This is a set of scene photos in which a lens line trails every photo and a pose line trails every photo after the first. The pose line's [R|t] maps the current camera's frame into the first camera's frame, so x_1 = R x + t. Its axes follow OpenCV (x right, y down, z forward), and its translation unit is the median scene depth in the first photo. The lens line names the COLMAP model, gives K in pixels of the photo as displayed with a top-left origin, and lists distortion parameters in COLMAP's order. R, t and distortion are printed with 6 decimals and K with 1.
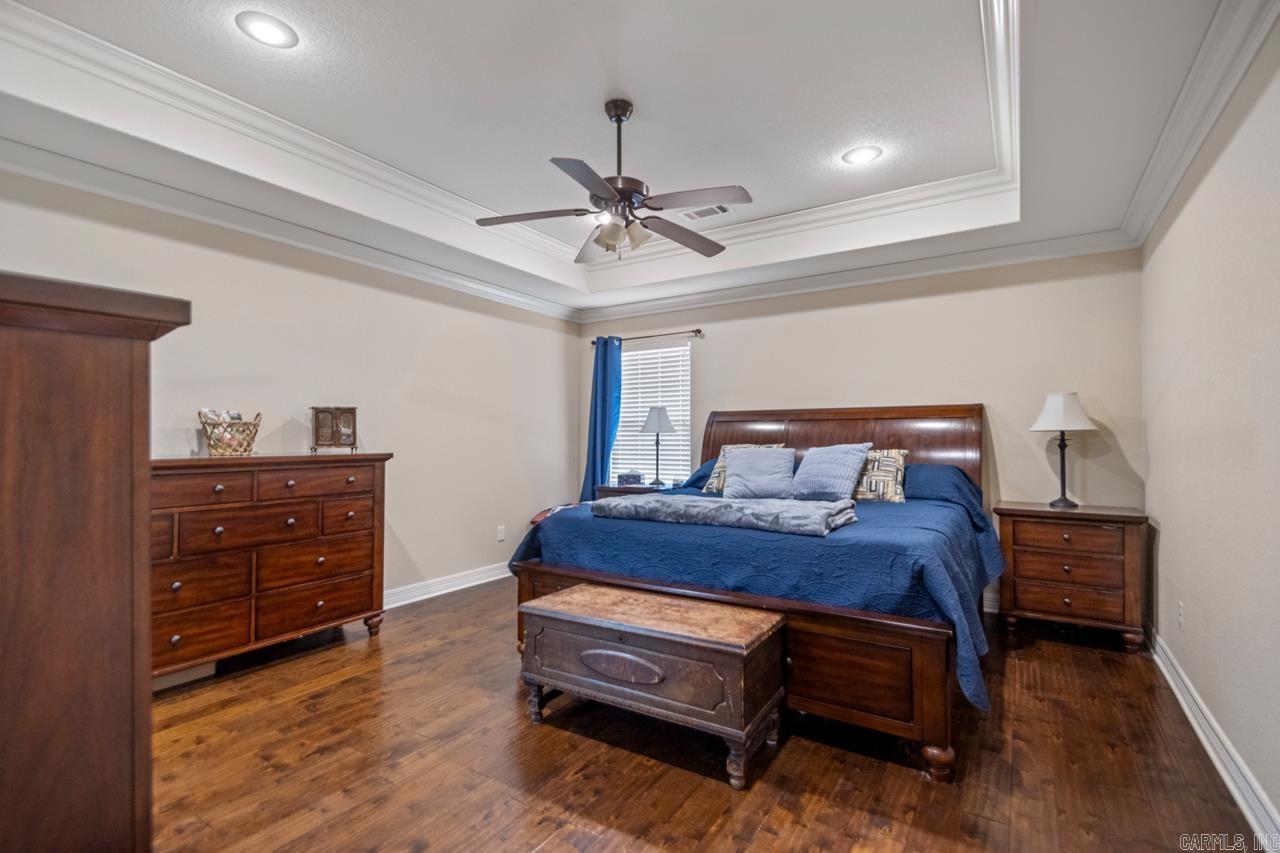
lens RADIAL K [[587.8, 0, 649.4], [0, 587.8, 433.0], [0, 0, 1]] dist [0.035075, -0.017192]
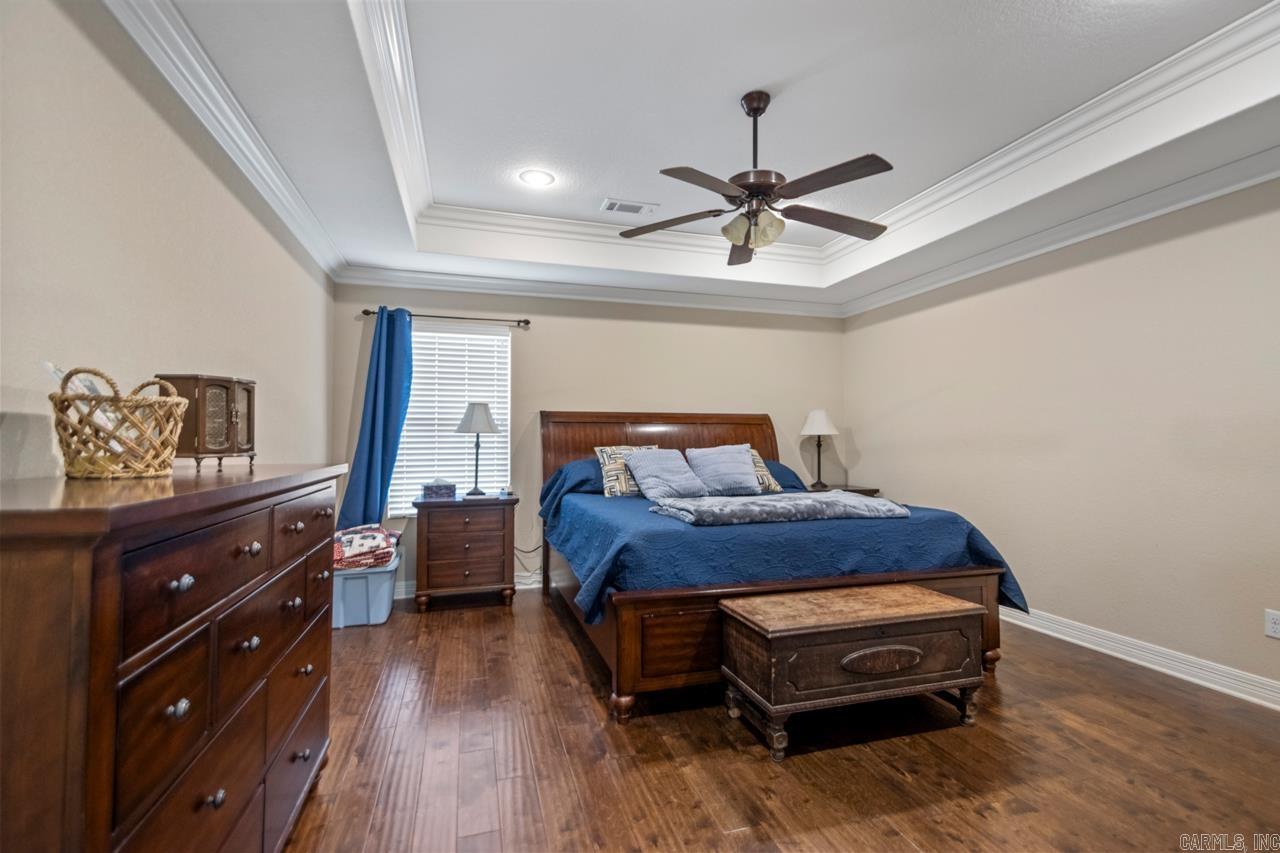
lens RADIAL K [[587.8, 0, 641.0], [0, 587.8, 421.3], [0, 0, 1]] dist [0.035075, -0.017192]
pose [[0.659016, 0.025584, 0.751694, -0.650270], [-0.008084, 0.999605, -0.026933, 0.004603], [-0.752086, 0.011673, 0.658962, 0.362662]]
